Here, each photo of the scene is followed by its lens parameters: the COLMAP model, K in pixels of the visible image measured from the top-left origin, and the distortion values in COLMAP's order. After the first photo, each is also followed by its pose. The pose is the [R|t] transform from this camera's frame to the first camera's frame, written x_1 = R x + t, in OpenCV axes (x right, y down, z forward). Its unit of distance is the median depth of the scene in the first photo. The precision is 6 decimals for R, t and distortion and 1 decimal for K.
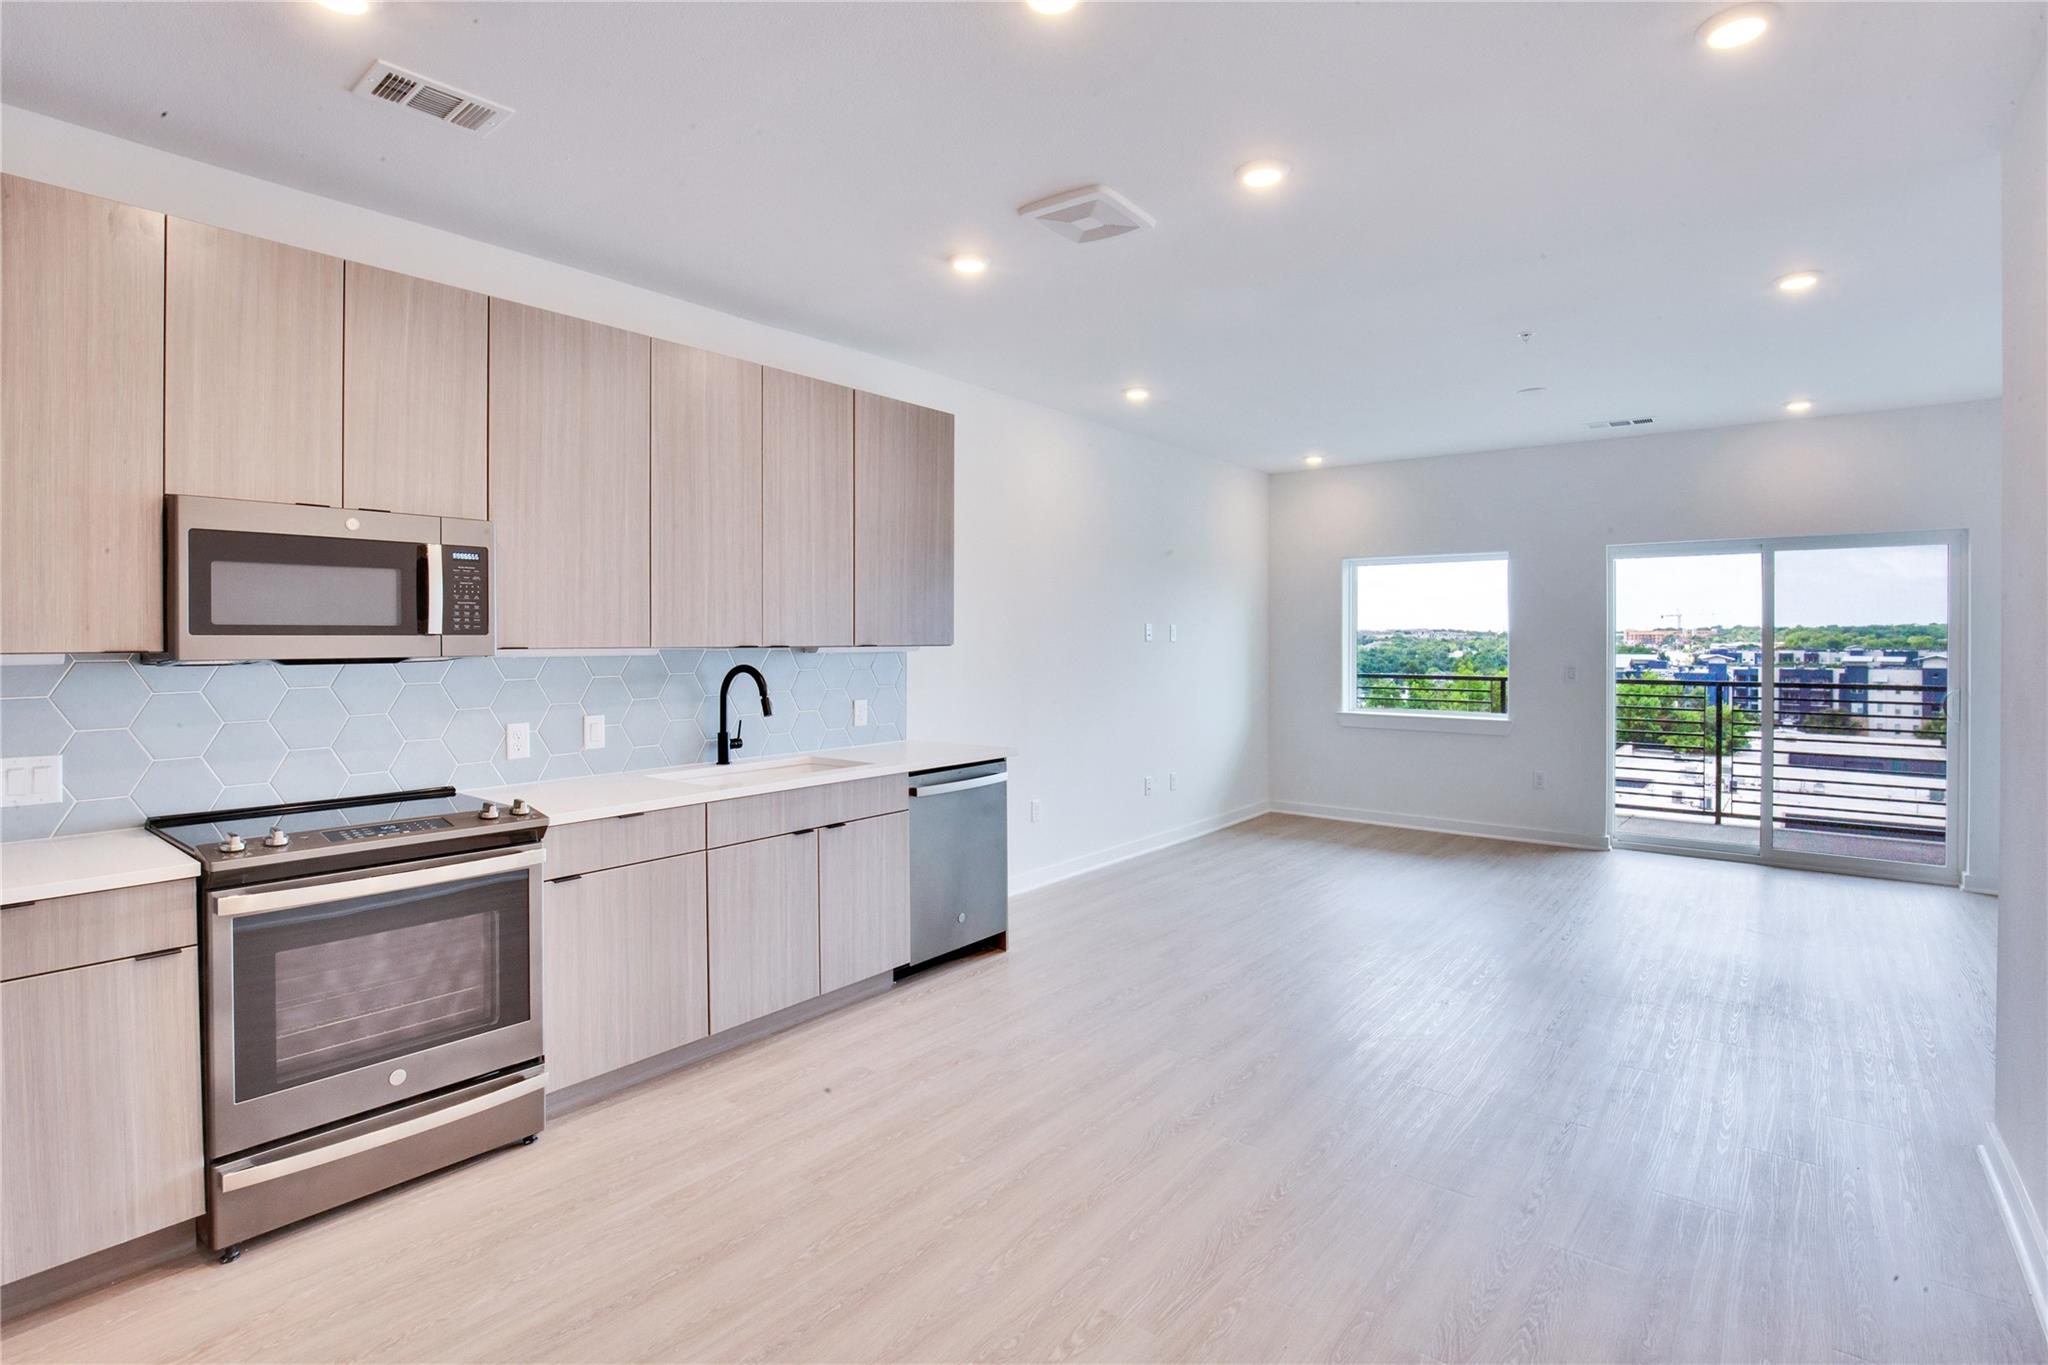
lens RADIAL K [[982.5, 0, 1036.0], [0, 982.5, 638.3], [0, 0, 1]] dist [-0.030639, 0.003230]
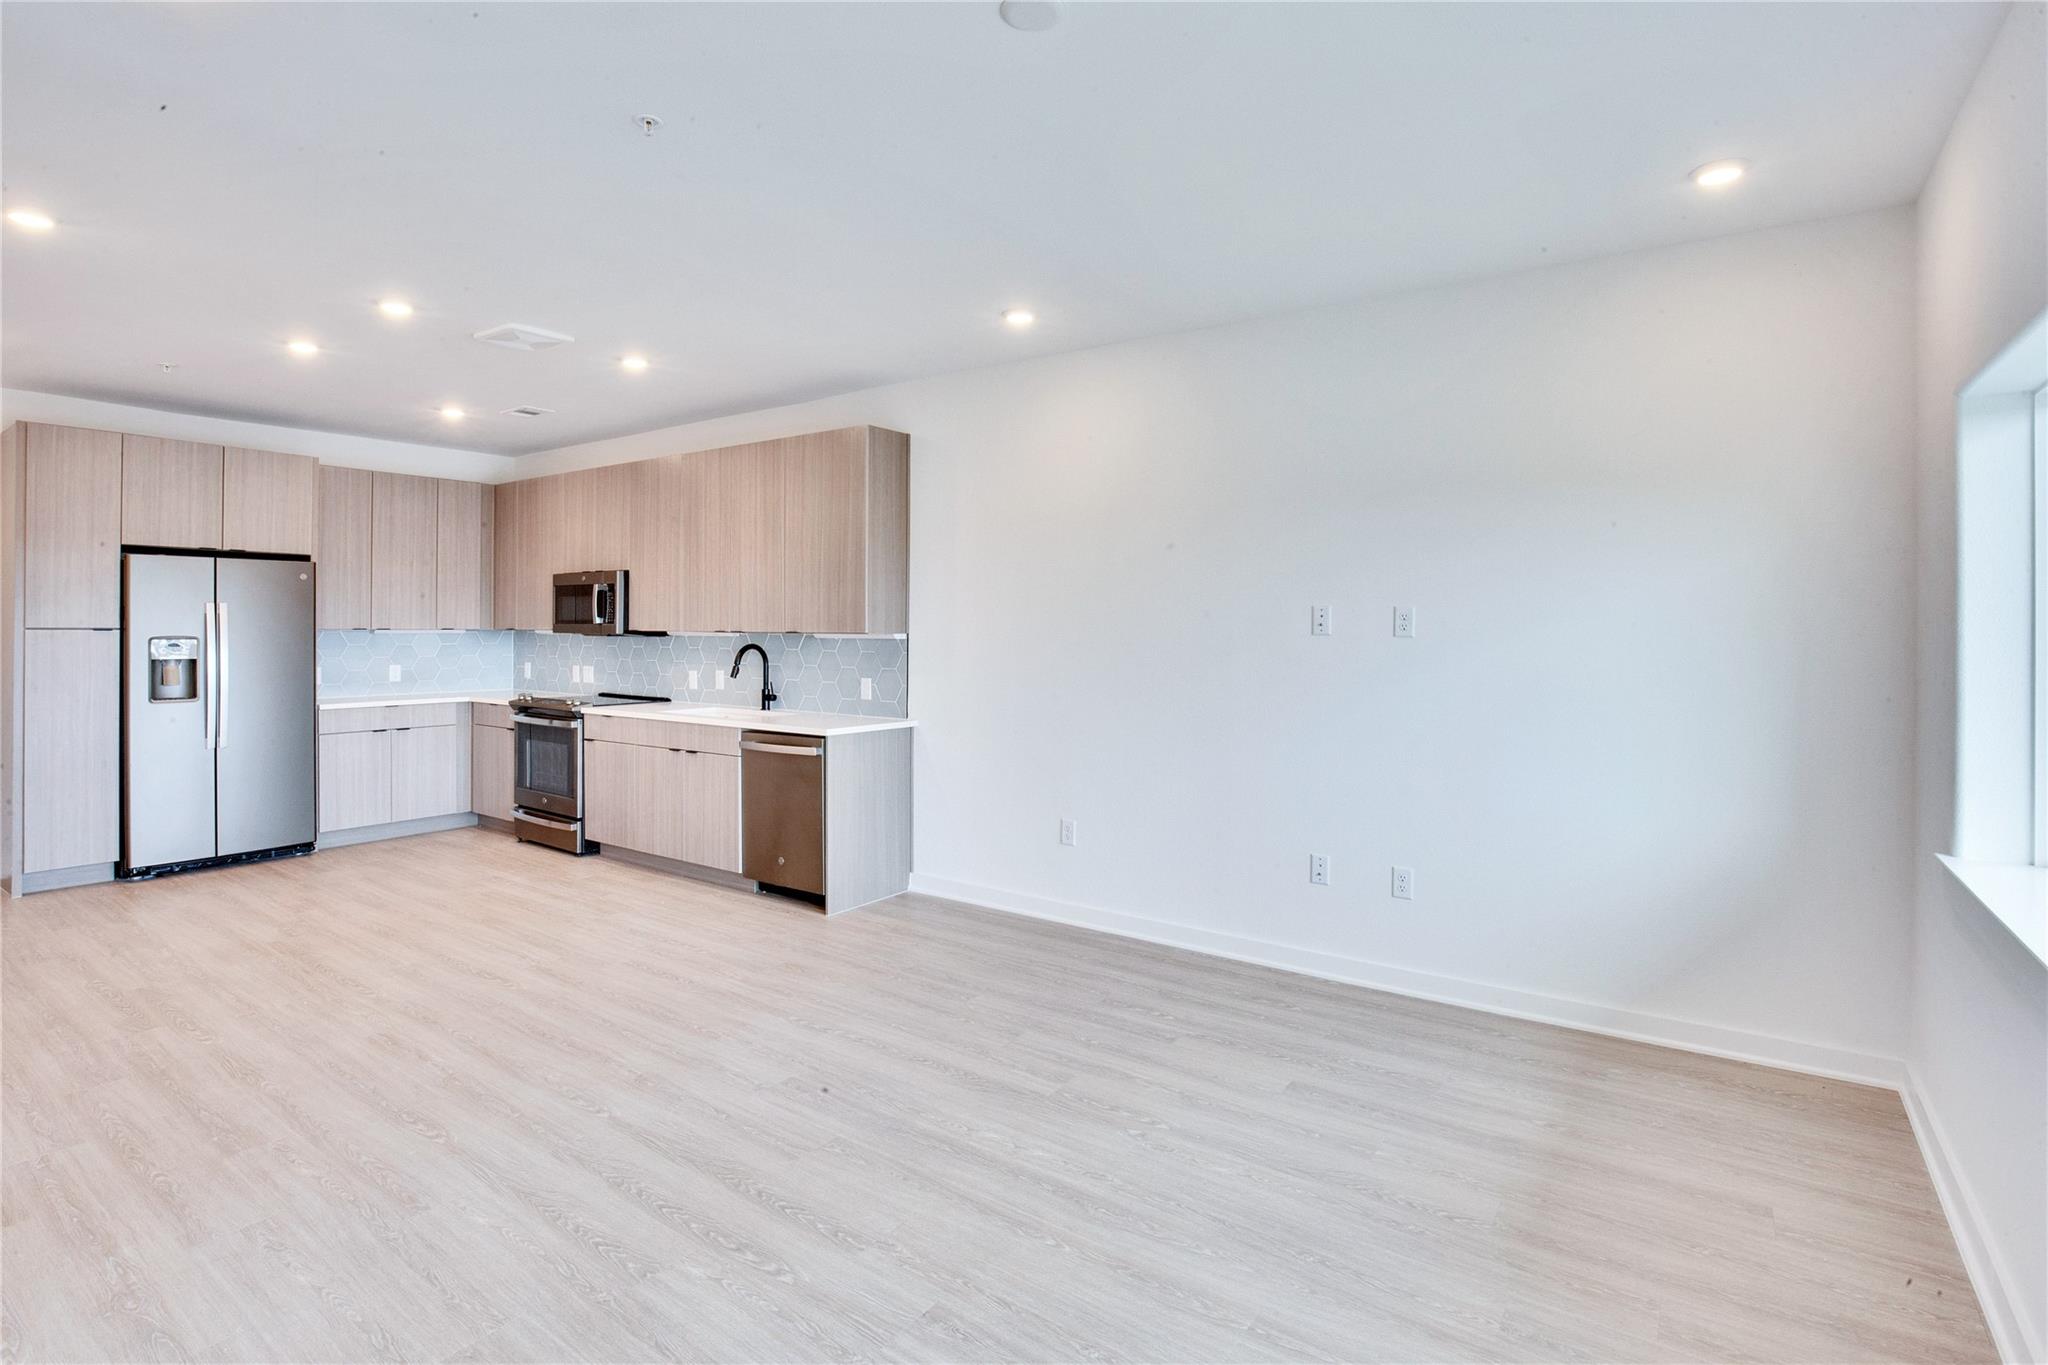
lens RADIAL K [[982.5, 0, 1007.4], [0, 982.5, 640.6], [0, 0, 1]] dist [-0.030639, 0.003230]
pose [[0.033598, 0.016528, -0.999299, 1.182045], [-0.000654, 0.999863, 0.016516, -0.003369], [0.999435, 0.000098, 0.033605, 1.297217]]
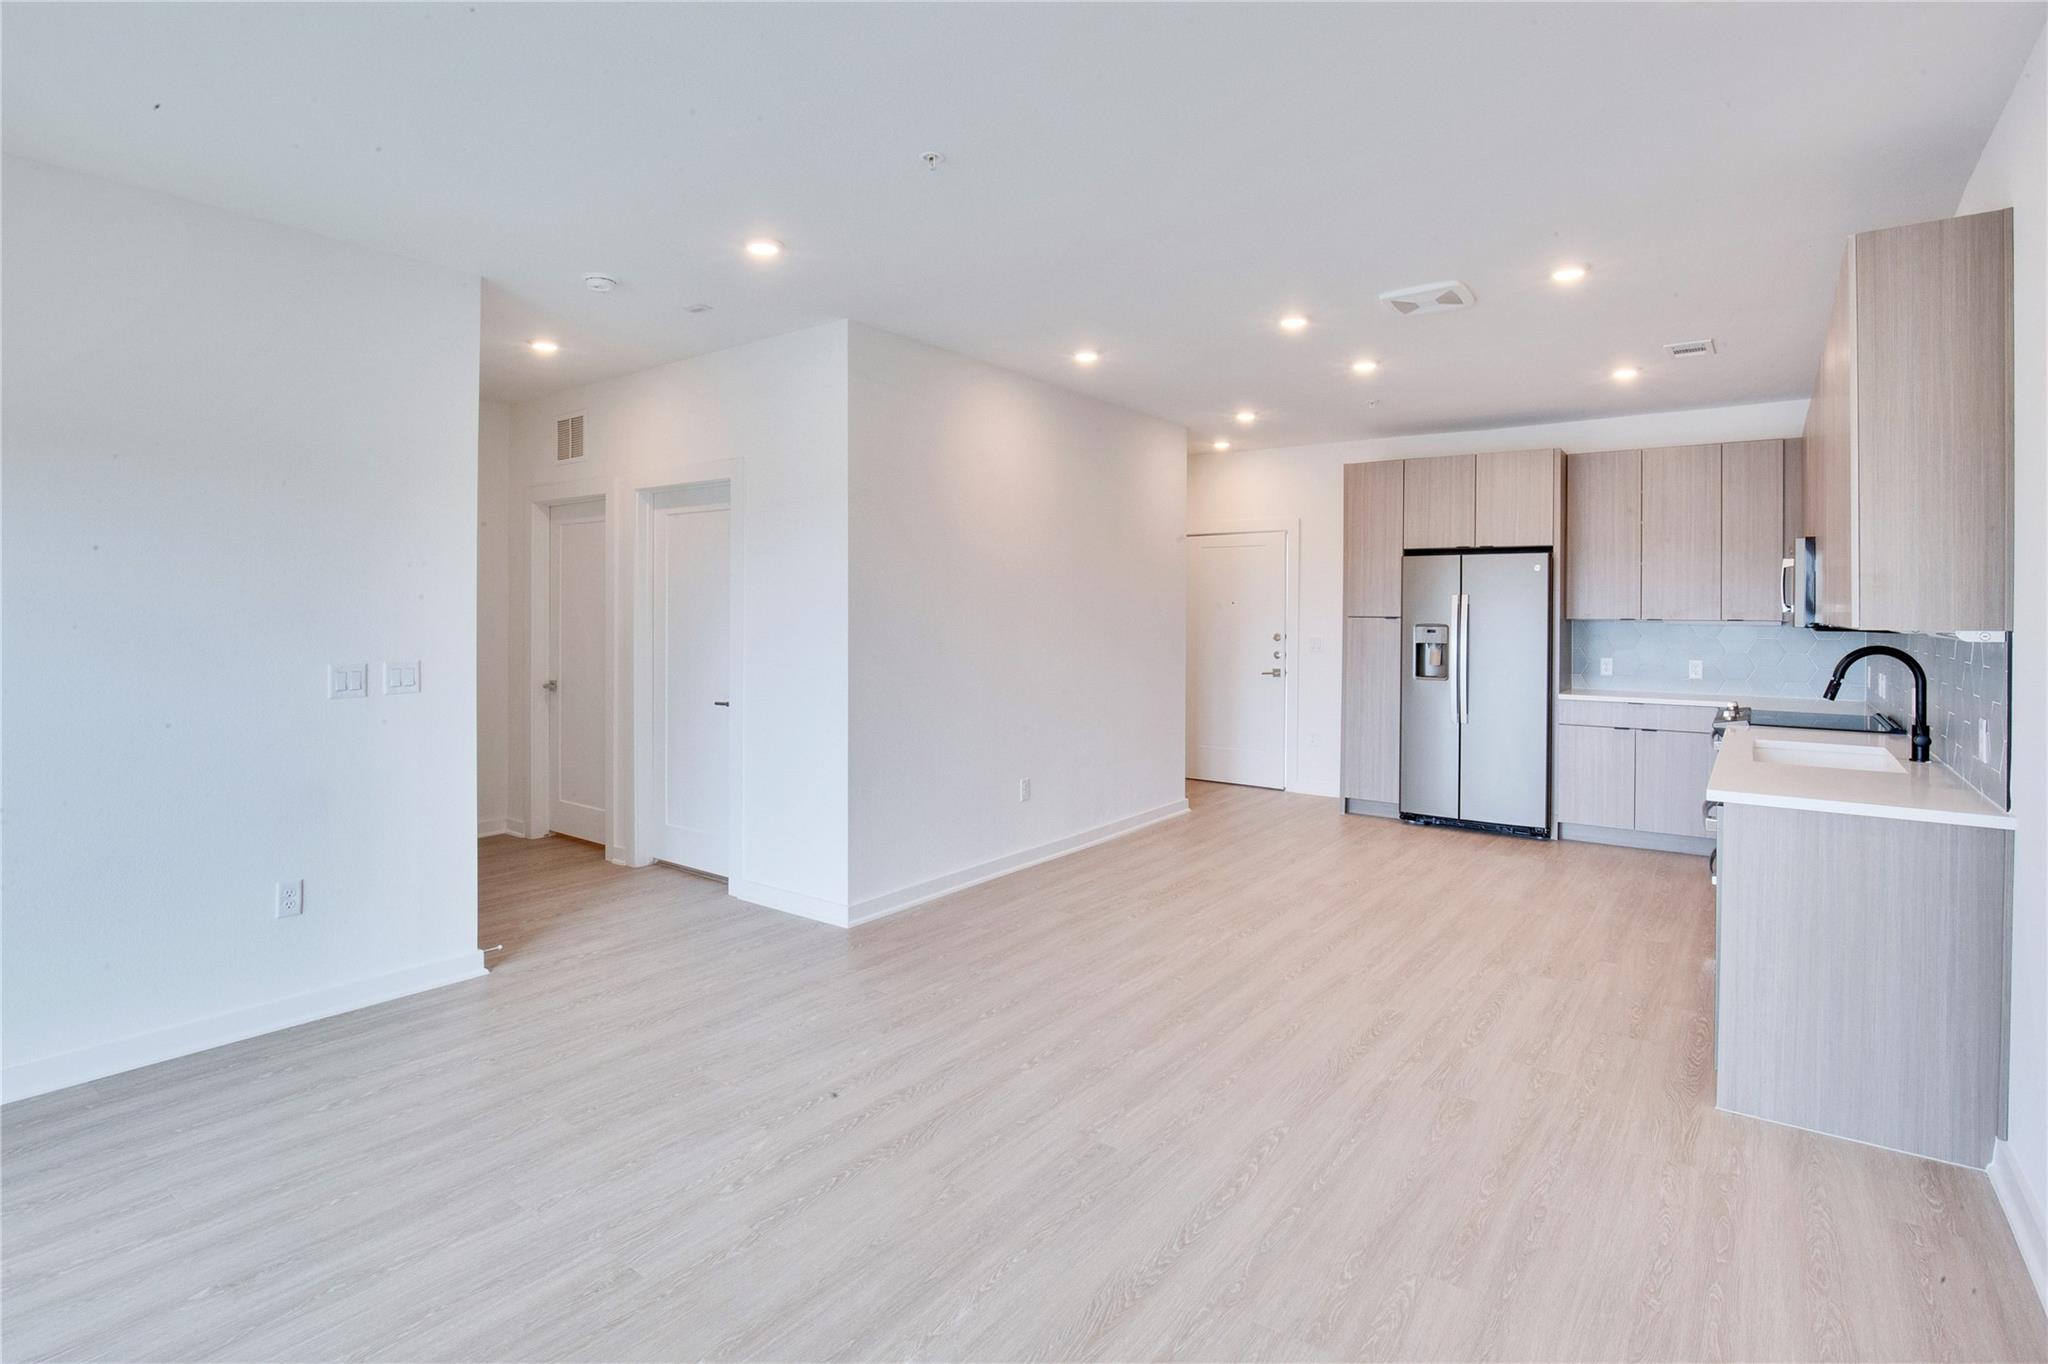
lens RADIAL K [[982.5, 0, 1017.0], [0, 982.5, 617.4], [0, 0, 1]] dist [-0.030639, 0.003230]
pose [[-0.999371, -0.001999, -0.035408, 0.504156], [-0.002089, 0.999995, 0.002514, 0.000461], [0.035403, 0.002586, -0.999370, 1.791739]]
